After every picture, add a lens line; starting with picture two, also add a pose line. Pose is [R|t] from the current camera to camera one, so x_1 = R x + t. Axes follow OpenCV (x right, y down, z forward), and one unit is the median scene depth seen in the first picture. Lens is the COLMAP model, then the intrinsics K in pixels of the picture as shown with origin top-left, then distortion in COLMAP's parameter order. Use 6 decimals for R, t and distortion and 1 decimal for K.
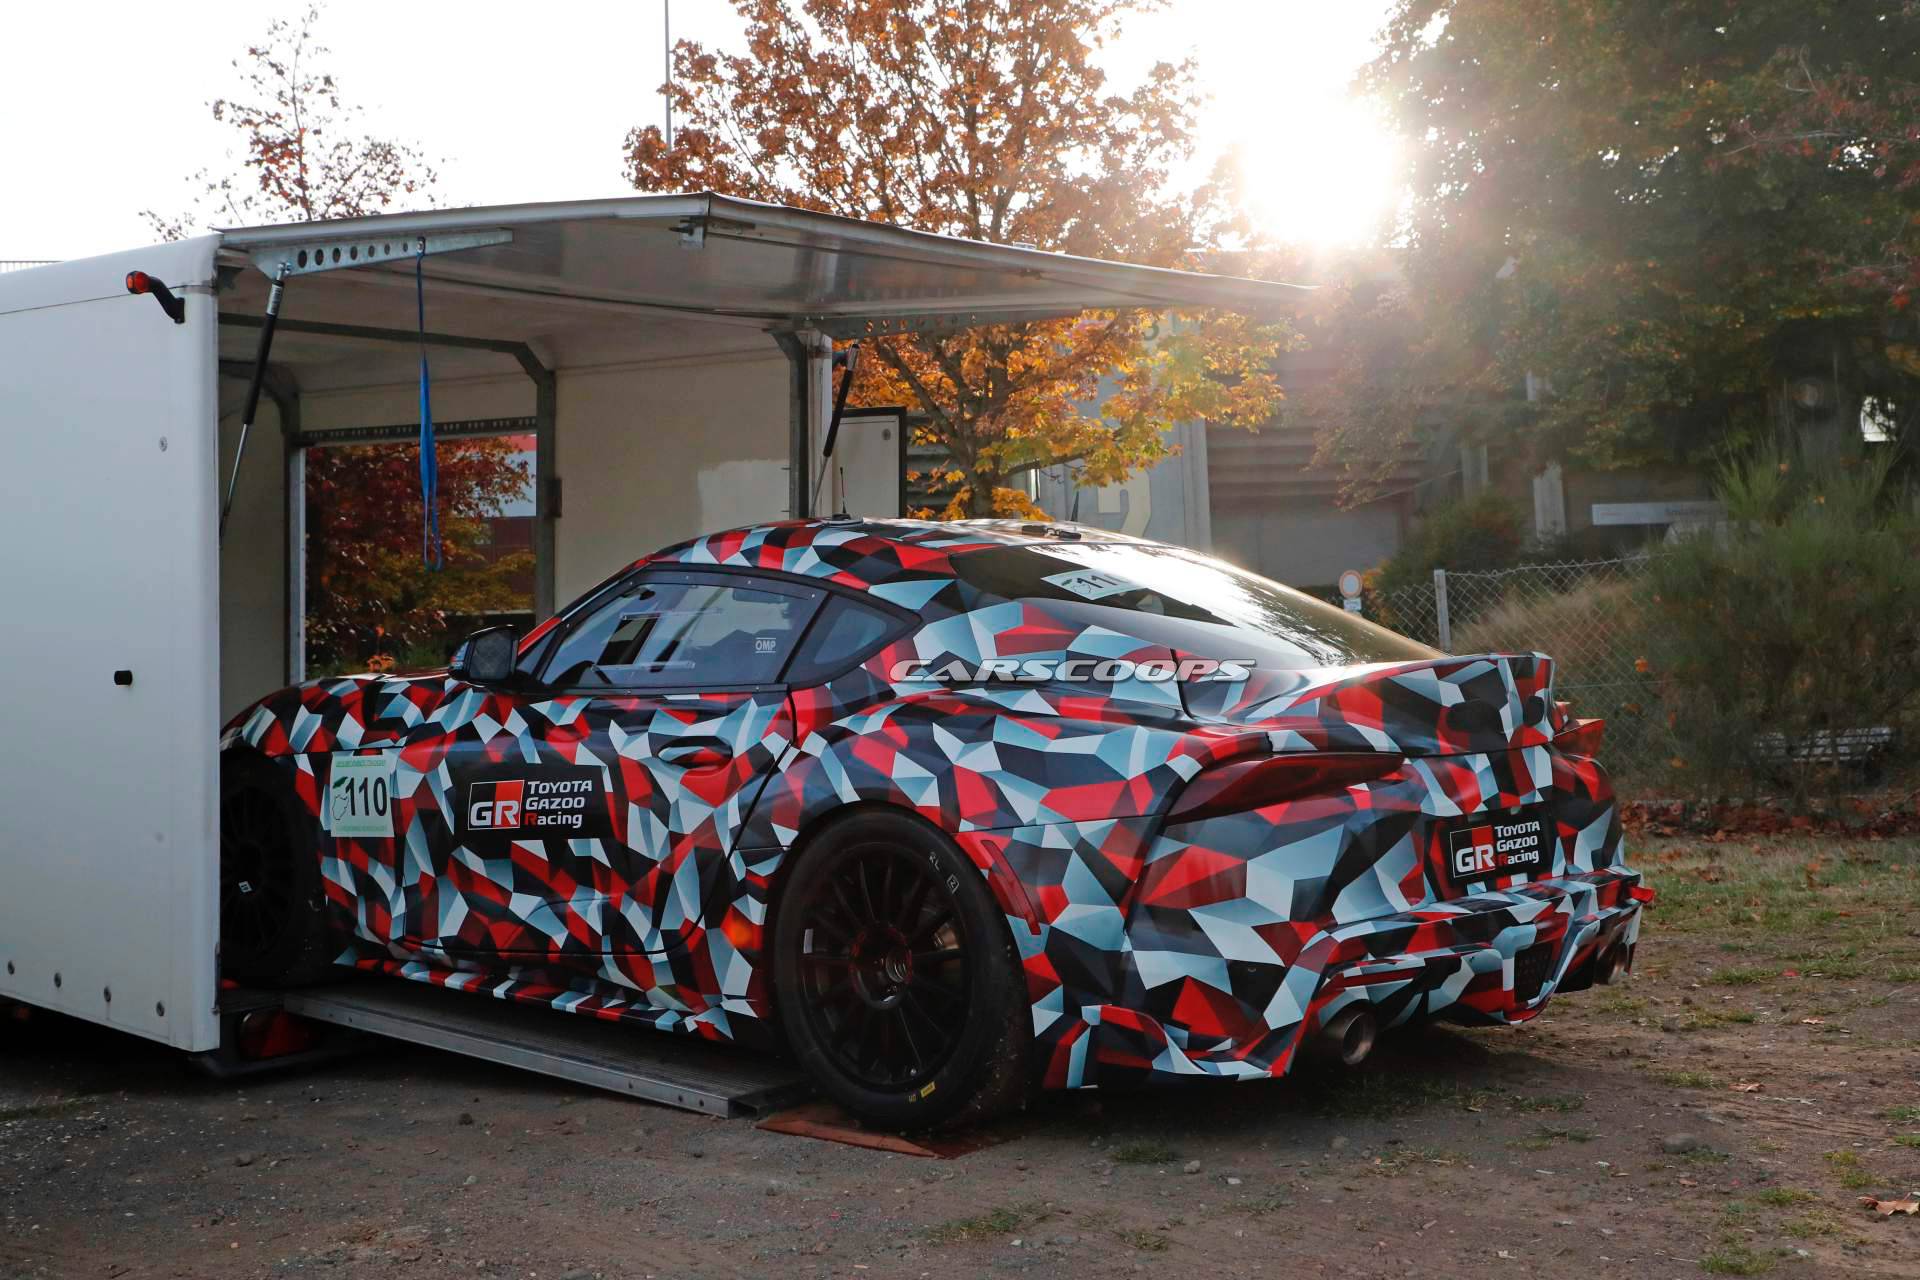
lens RADIAL K [[2227.0, 0, 957.0], [0, 2227.0, 613.1], [0, 0, 1]] dist [0.097805, 0.001520]
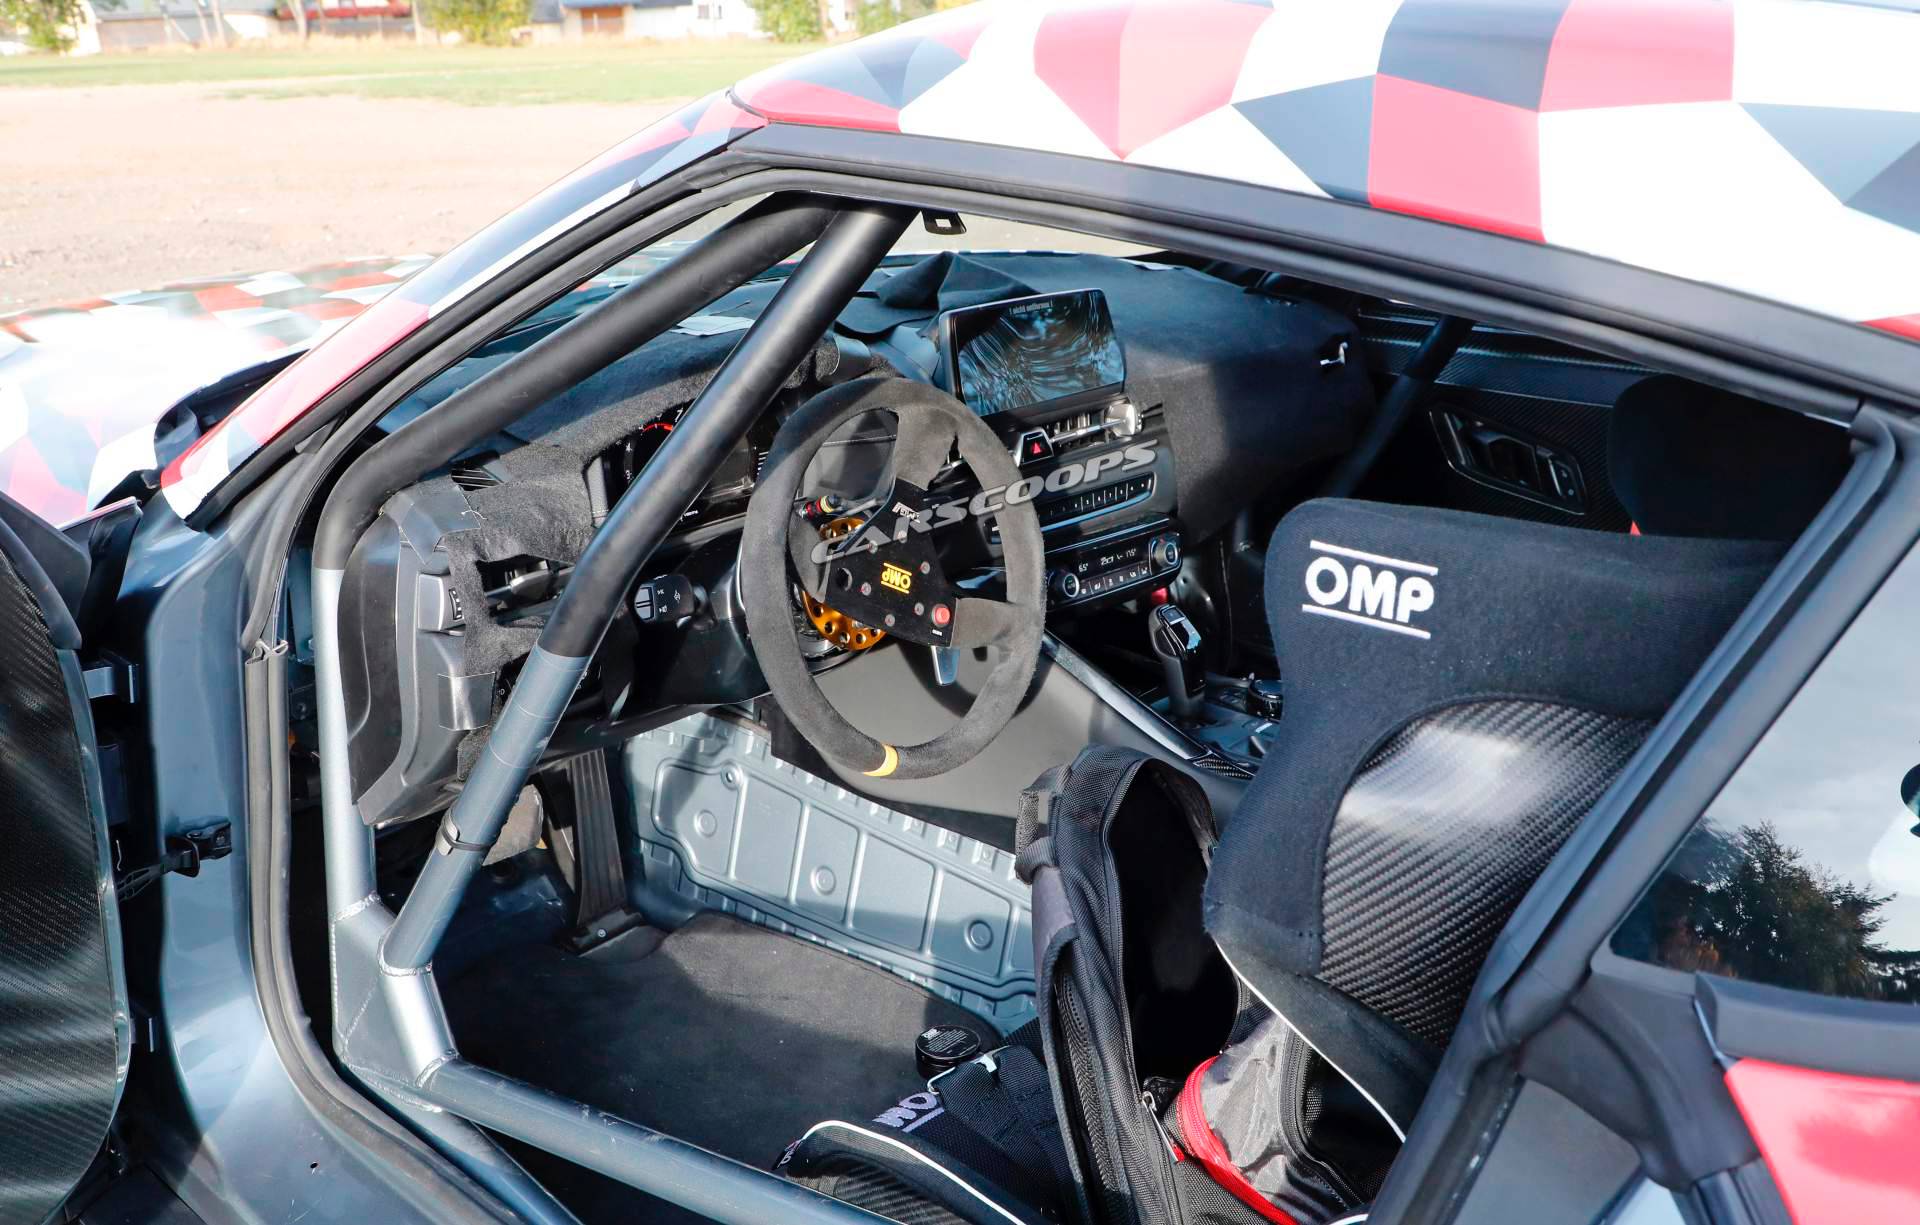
lens RADIAL K [[1705.7, 0, 958.4], [0, 1705.7, 556.2], [0, 0, 1]] dist [-0.010117, 0.001864]
pose [[0.999119, 0.011883, 0.040239, -0.147154], [-0.023160, 0.955908, 0.292750, -0.038077], [-0.034986, -0.293424, 0.955342, 0.966533]]
